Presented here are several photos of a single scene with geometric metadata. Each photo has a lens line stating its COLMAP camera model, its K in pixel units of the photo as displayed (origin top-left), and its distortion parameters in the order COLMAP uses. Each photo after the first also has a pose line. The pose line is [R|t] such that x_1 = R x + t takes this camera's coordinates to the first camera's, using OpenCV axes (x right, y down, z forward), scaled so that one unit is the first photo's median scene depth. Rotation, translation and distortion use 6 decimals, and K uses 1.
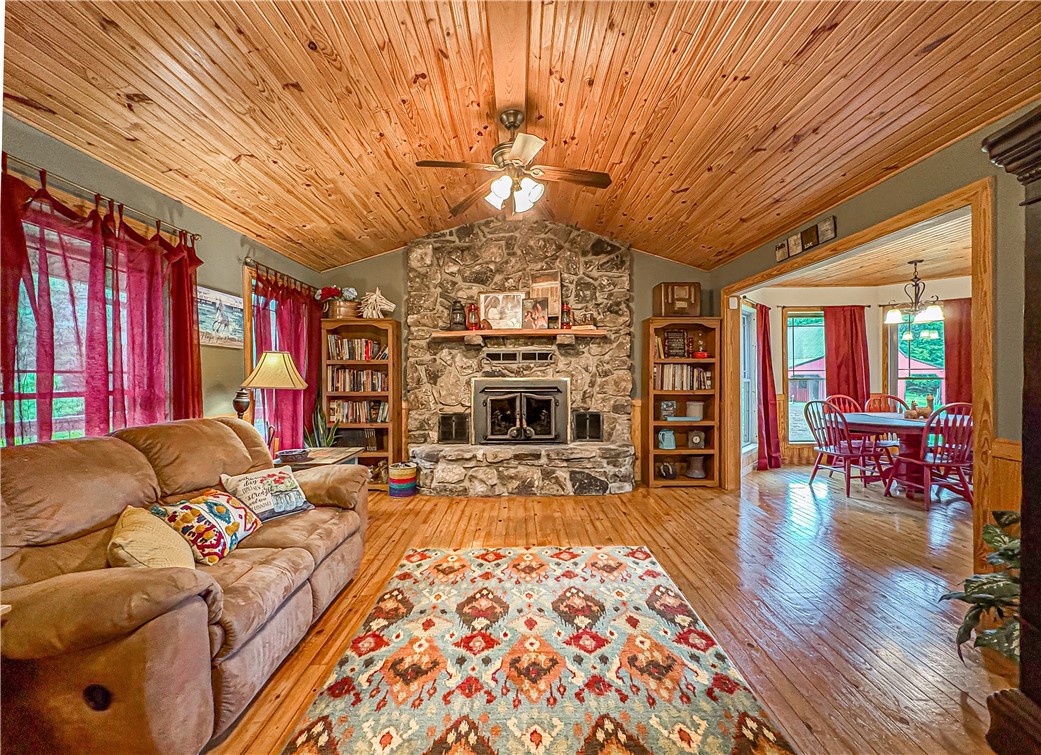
lens RADIAL K [[420.7, 0, 520.5], [0, 420.7, 377.5], [0, 0, 1]] dist [0.000337, 0.000069]
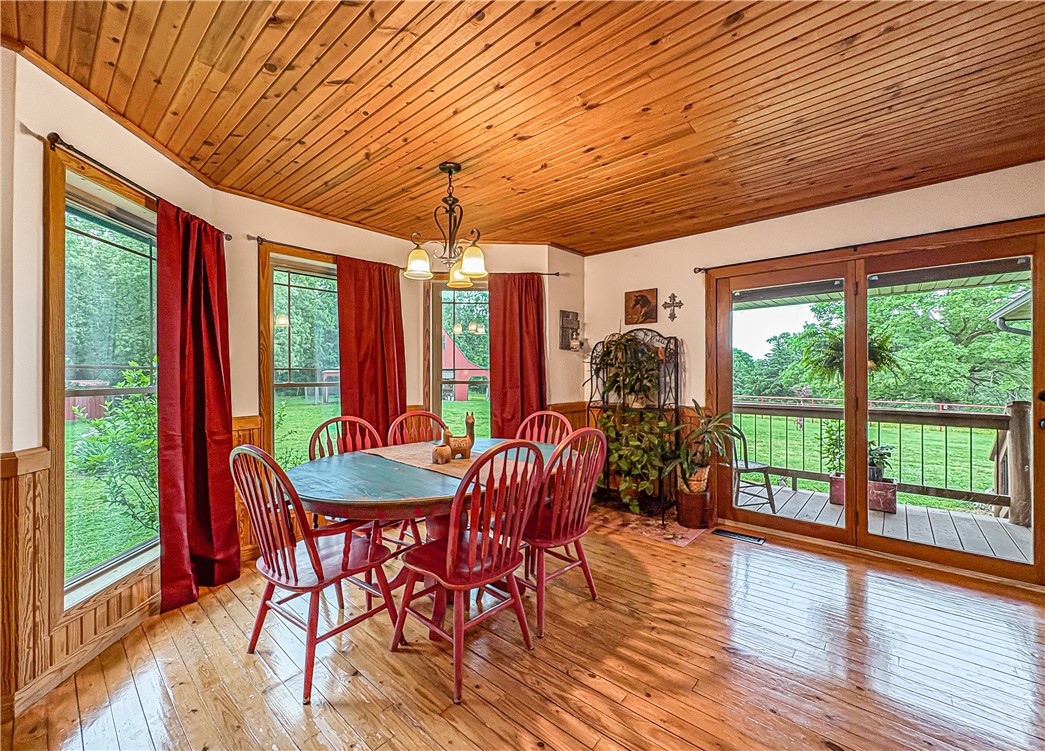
lens RADIAL K [[424.1, 0, 522.5], [0, 424.1, 375.5], [0, 0, 1]] dist [0.000046, 0.000024]
pose [[0.651230, 0.004914, 0.758865, 0.458462], [0.004624, 0.999935, -0.010443, -0.001120], [-0.758866, 0.010310, 0.651165, 0.450620]]
